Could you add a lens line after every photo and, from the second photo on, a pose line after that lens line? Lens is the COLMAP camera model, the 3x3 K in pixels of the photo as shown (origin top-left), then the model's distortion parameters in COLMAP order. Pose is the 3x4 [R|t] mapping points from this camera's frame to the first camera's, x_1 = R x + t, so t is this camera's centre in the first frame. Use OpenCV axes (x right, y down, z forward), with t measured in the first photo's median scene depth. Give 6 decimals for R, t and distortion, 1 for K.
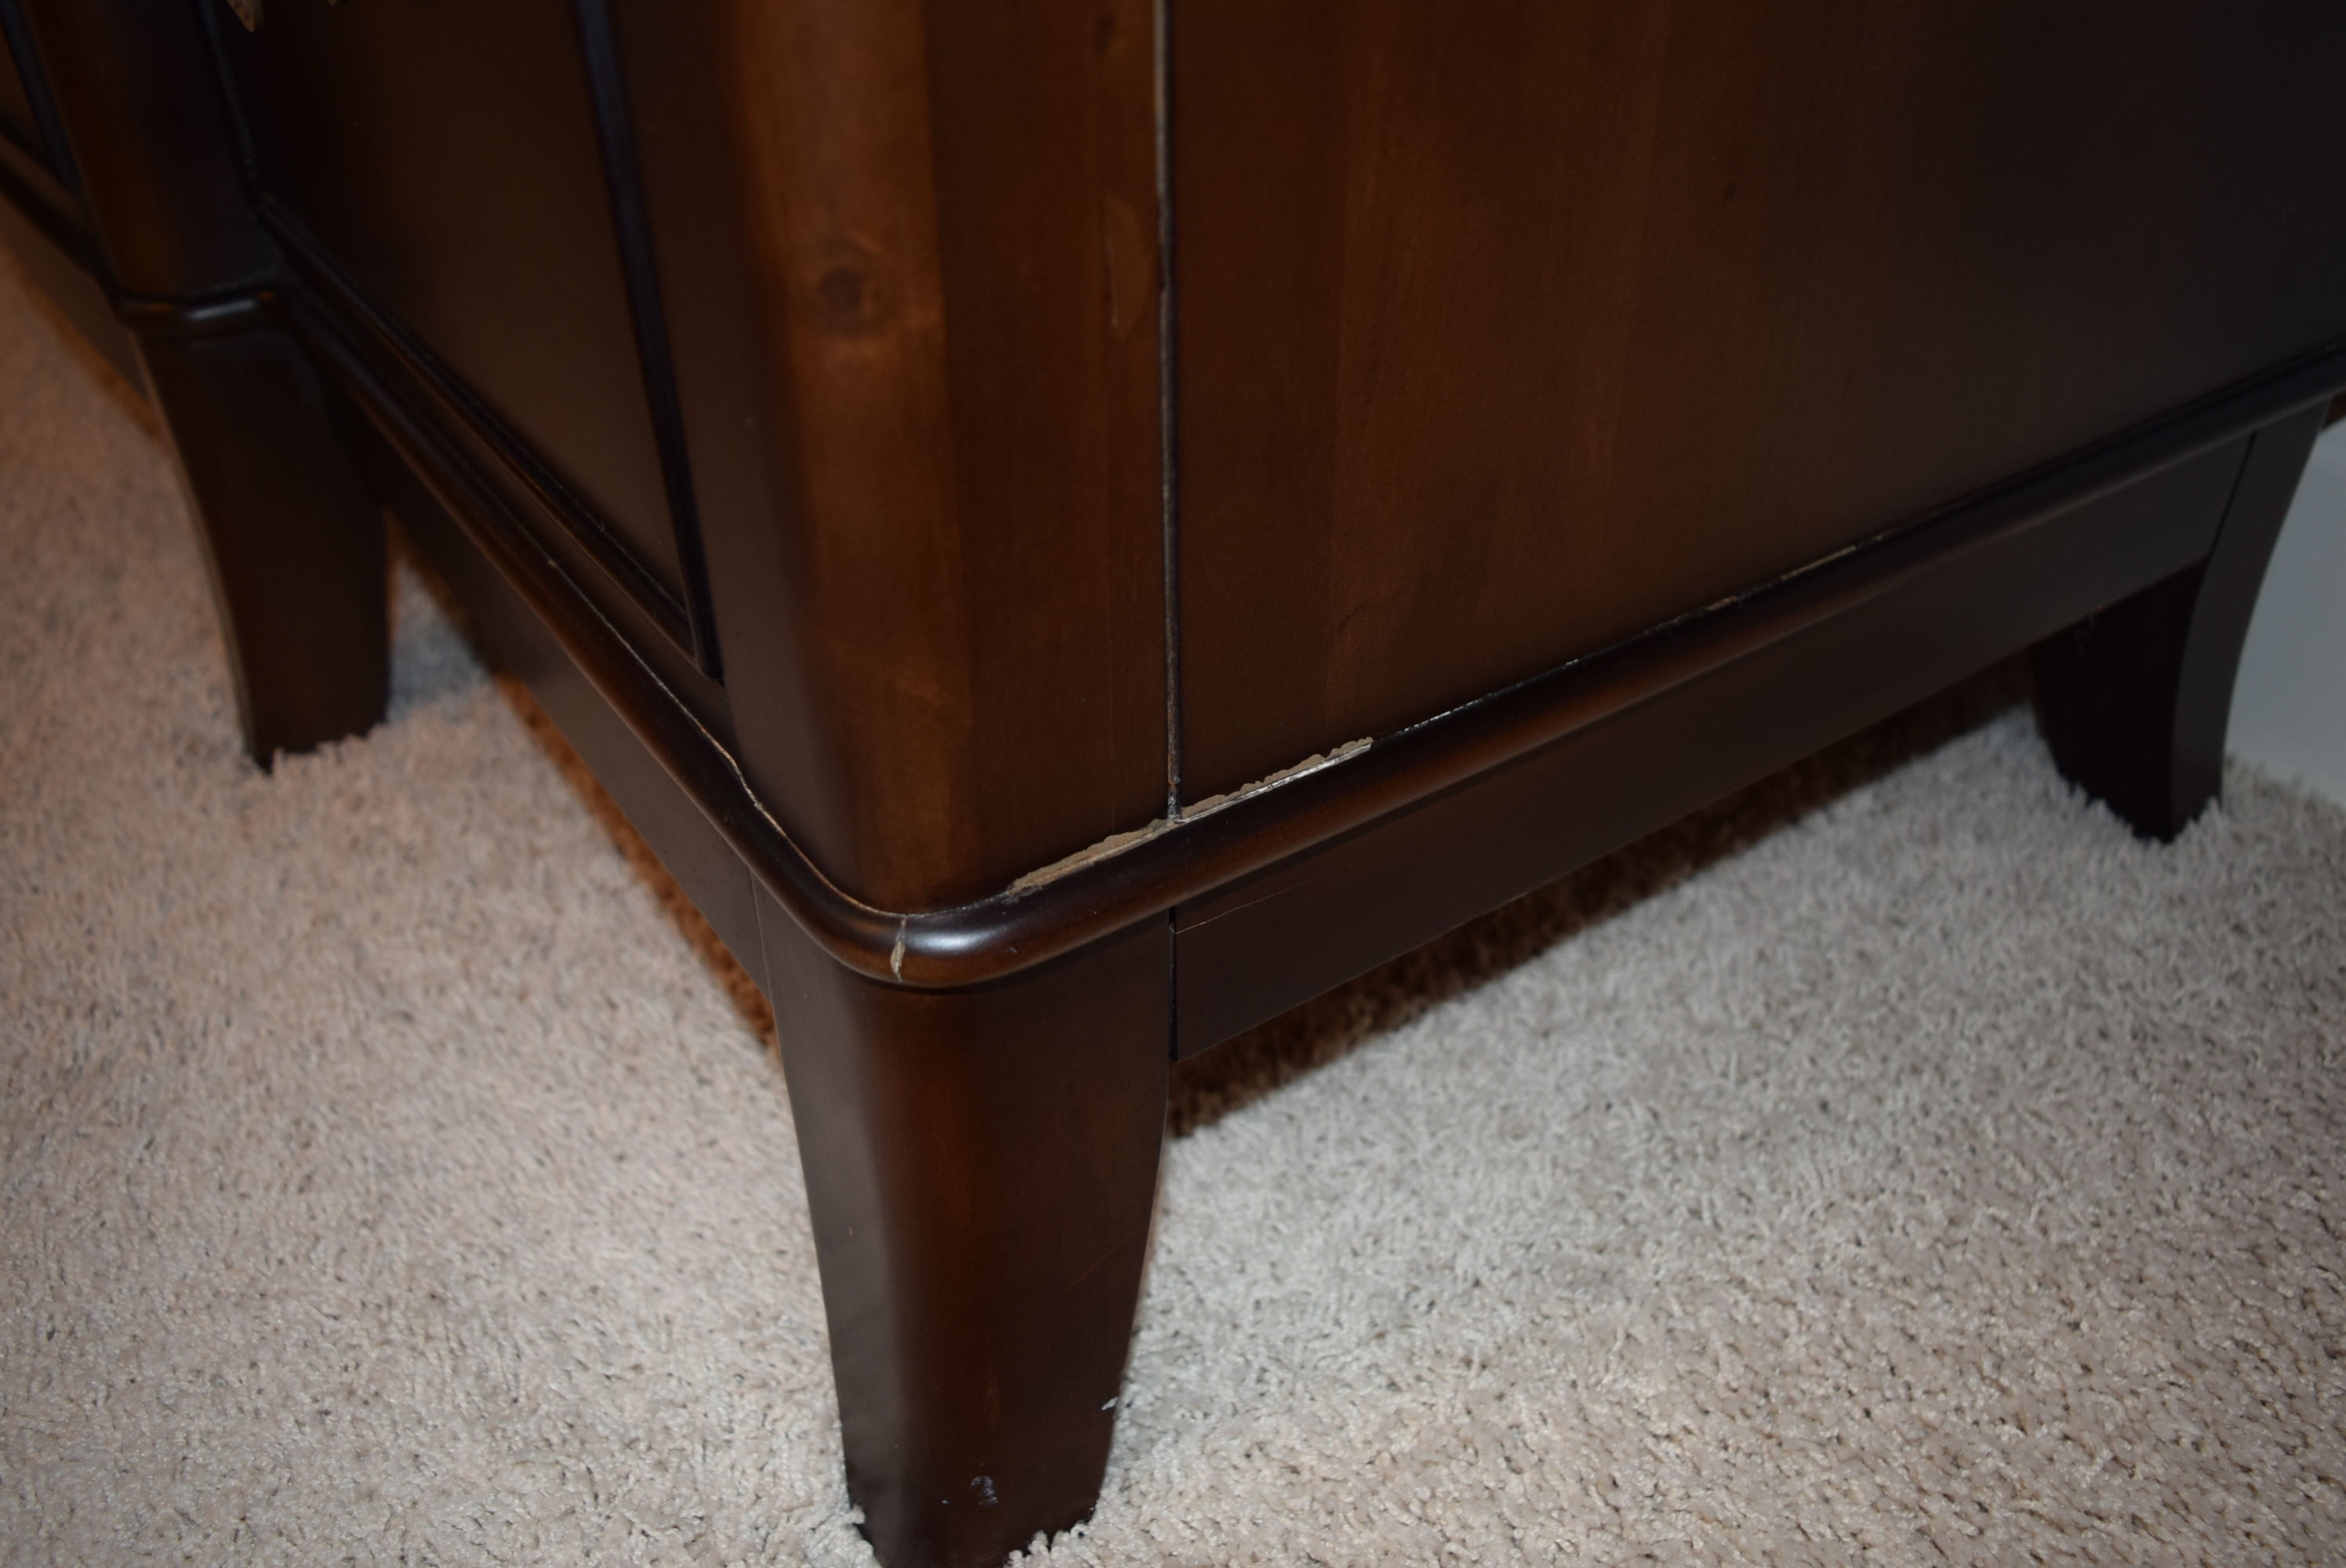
lens RADIAL K [[1805.3, 0, 1173.9], [0, 1805.3, 783.4], [0, 0, 1]] dist [0.006683, 0.001476]
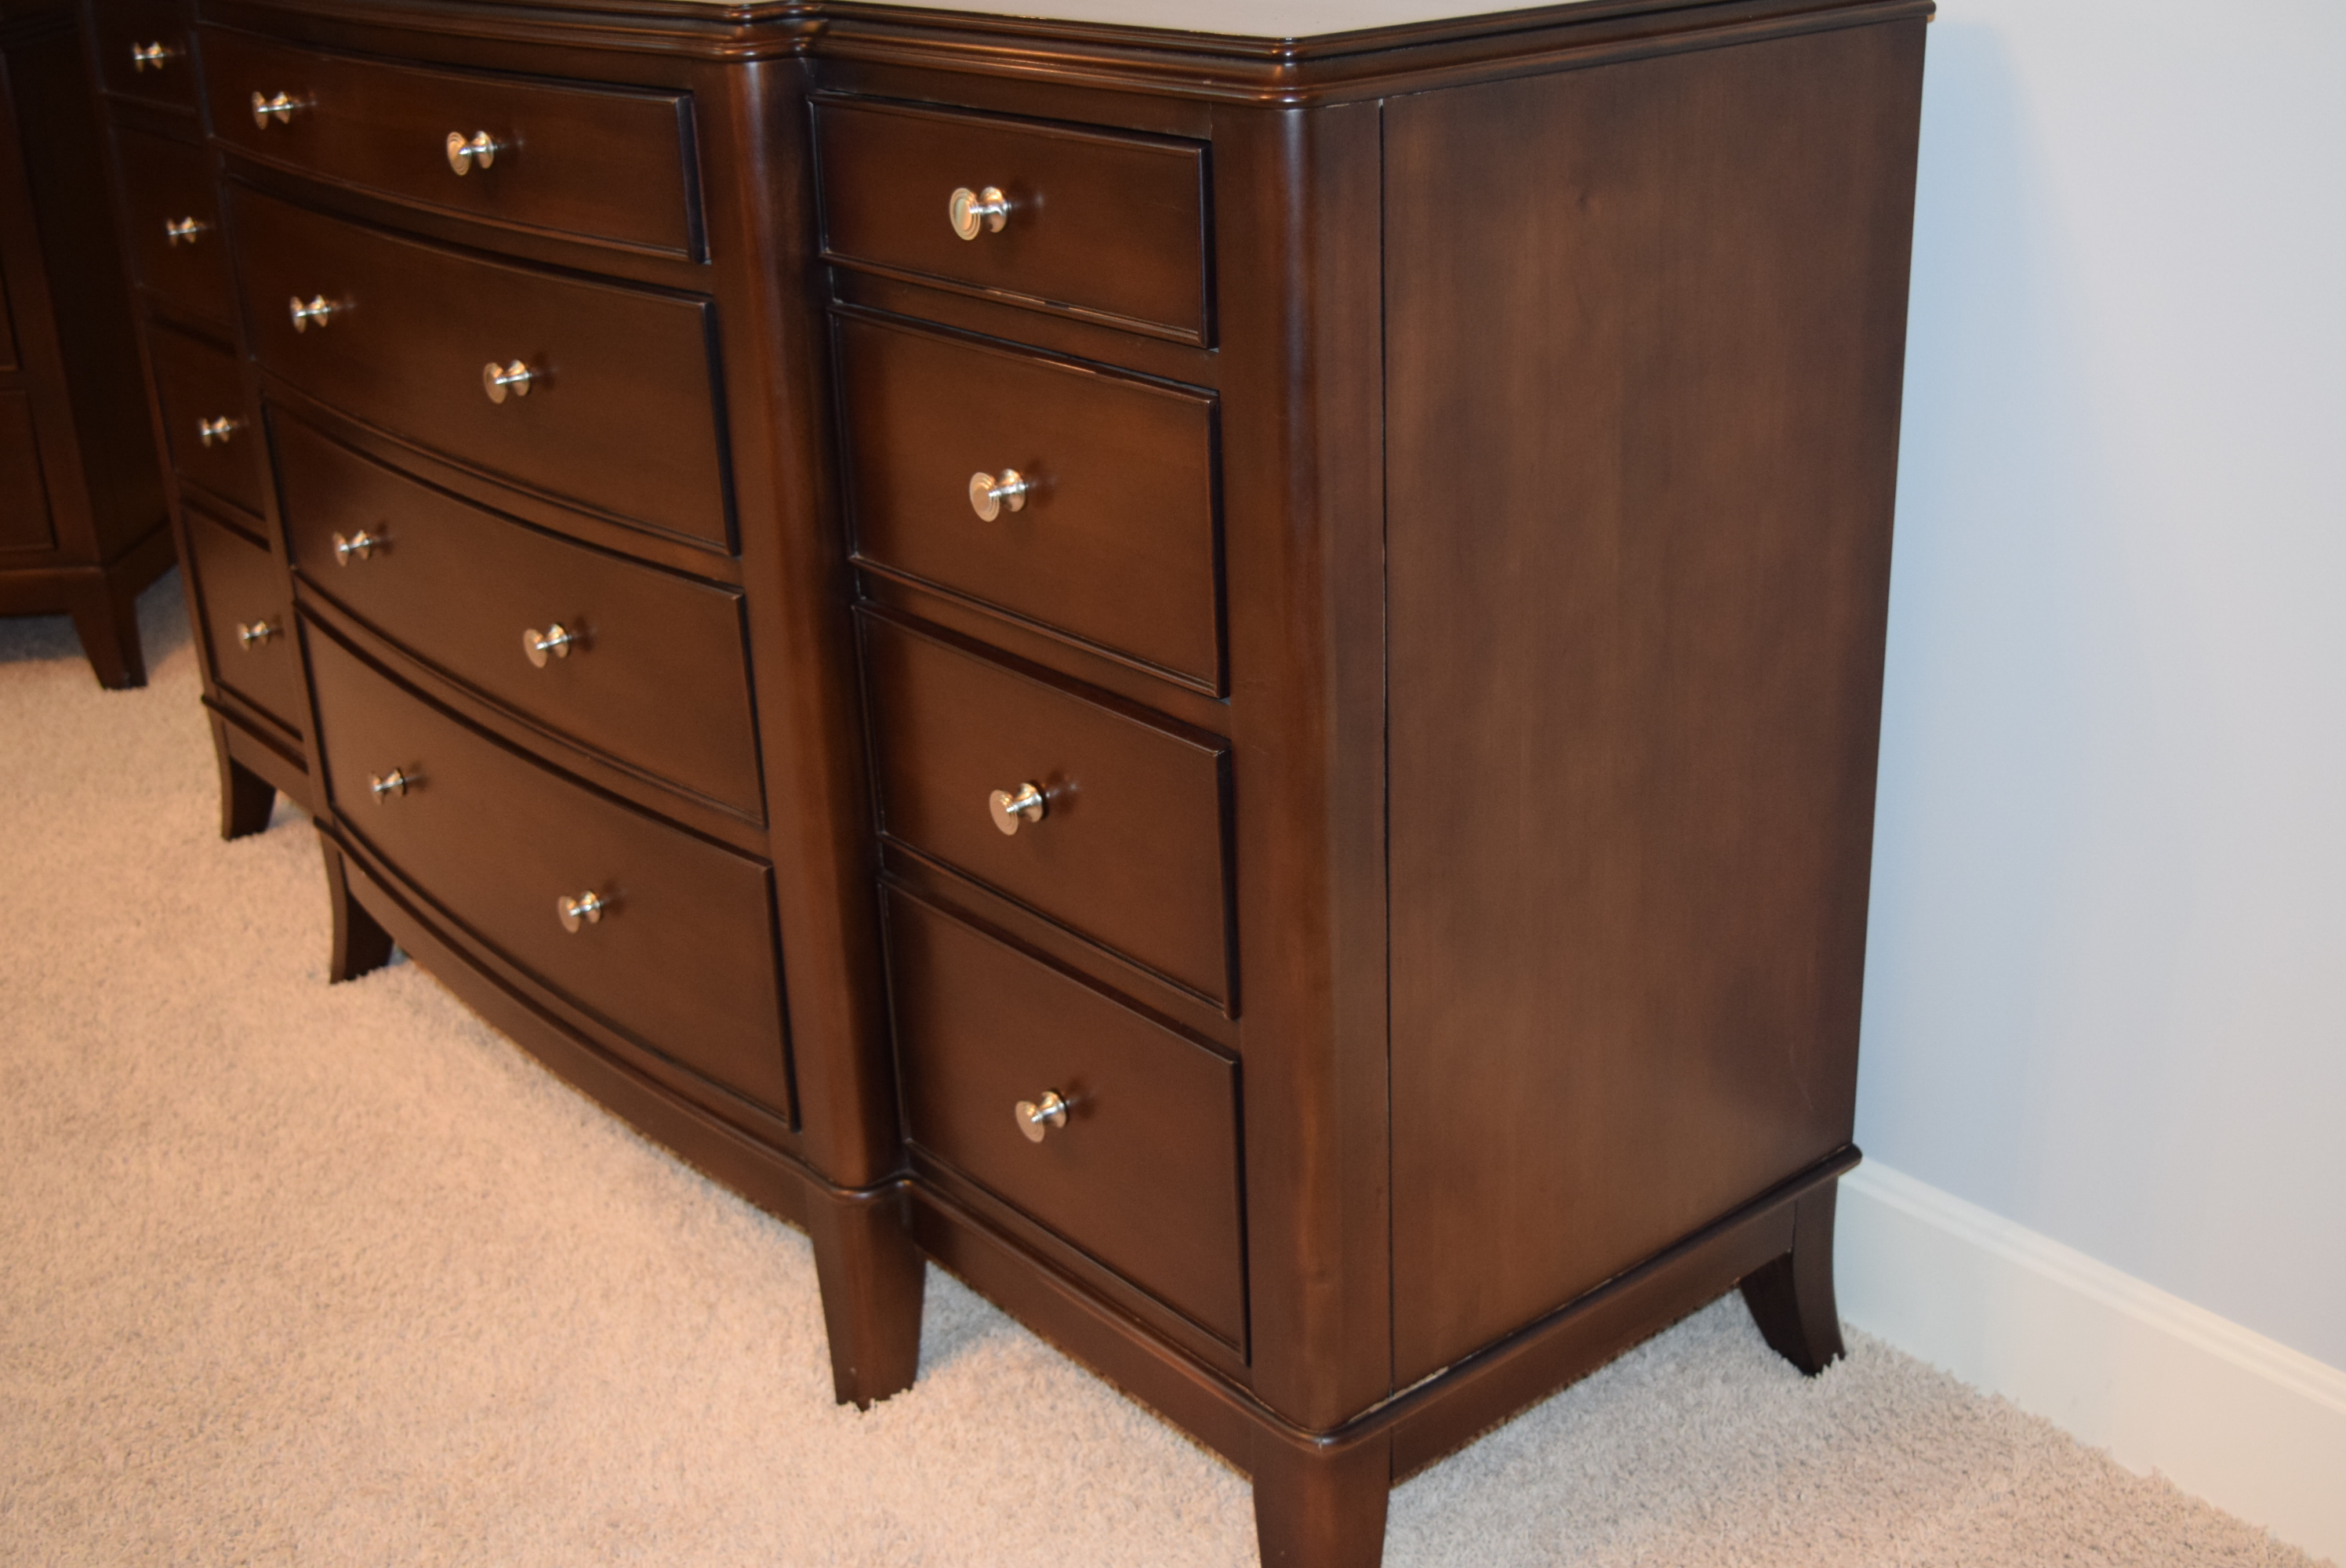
lens RADIAL K [[2655.9, 0, 1174.3], [0, 2655.9, 784.0], [0, 0, 1]] dist [-0.011783, 0.000000]
pose [[0.996211, -0.058705, 0.064160, -0.370452], [0.070951, 0.975273, -0.209307, -0.050558], [-0.050286, 0.213066, 0.975743, -2.279184]]
